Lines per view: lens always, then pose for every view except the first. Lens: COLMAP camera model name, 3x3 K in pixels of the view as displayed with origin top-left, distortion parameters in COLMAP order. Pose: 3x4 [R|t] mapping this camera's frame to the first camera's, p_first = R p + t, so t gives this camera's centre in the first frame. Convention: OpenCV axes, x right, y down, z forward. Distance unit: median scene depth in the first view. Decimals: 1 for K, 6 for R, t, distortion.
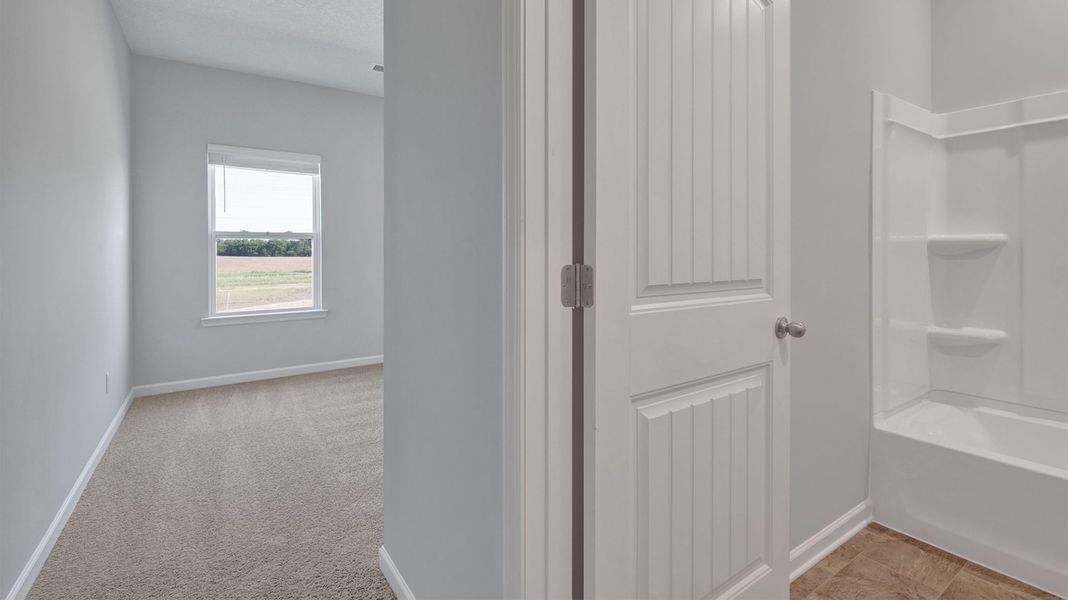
lens RADIAL K [[472.5, 0, 534.1], [0, 472.5, 252.3], [0, 0, 1]] dist [-0.002001, -0.000693]
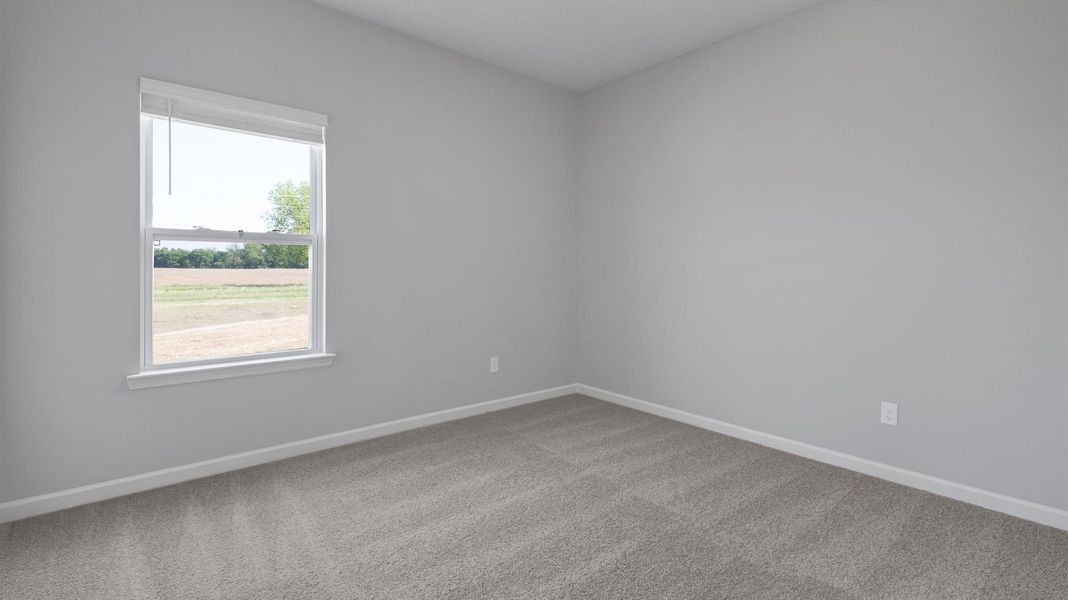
lens RADIAL K [[462.6, 0, 510.7], [0, 462.6, 269.9], [0, 0, 1]] dist [-0.001249, -0.000355]
pose [[0.994942, 0.012531, 0.099670, -0.258164], [-0.013060, 0.999904, 0.004656, 0.000599], [-0.099602, -0.005934, 0.995010, 0.341129]]
